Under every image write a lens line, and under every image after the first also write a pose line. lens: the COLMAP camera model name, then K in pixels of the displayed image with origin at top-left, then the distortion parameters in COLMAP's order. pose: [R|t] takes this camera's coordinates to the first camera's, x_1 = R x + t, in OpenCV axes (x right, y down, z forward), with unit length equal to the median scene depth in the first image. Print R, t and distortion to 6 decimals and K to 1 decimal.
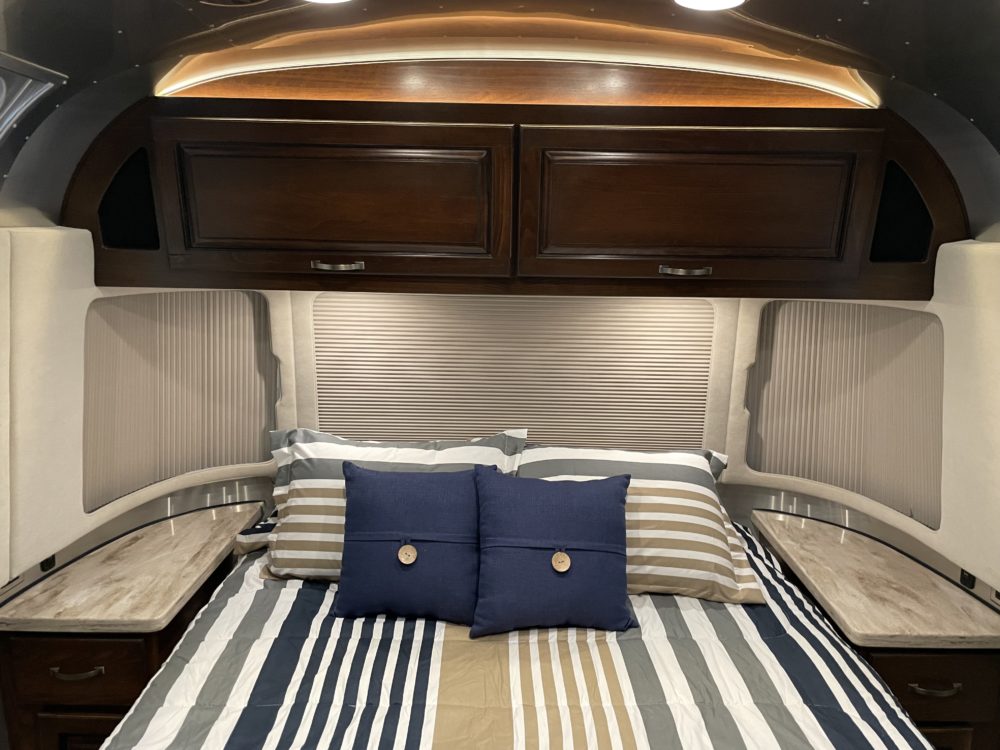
lens RADIAL K [[758.8, 0, 499.4], [0, 758.8, 376.2], [0, 0, 1]] dist [0.080008, -0.102085]
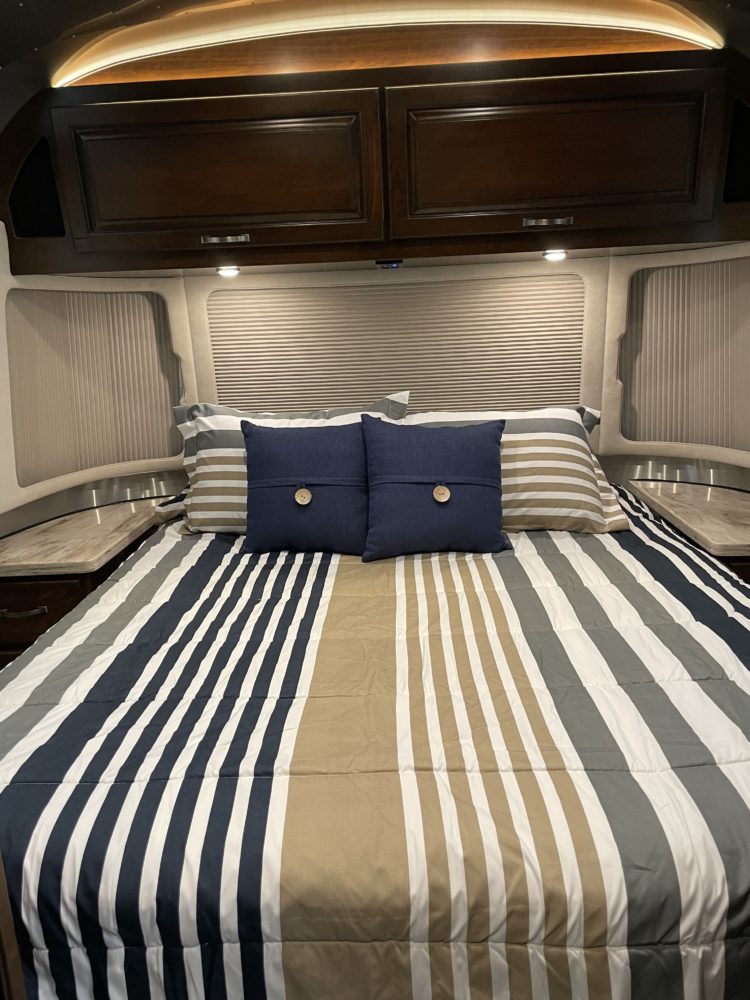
lens RADIAL K [[758.8, 0, 368.1], [0, 758.8, 506.1], [0, 0, 1]] dist [0.080008, -0.102085]
pose [[0.997643, -0.047012, -0.049975, 0.028529], [0.049994, 0.996935, 0.060178, 0.179207], [0.046992, -0.062535, 0.996936, -0.106280]]
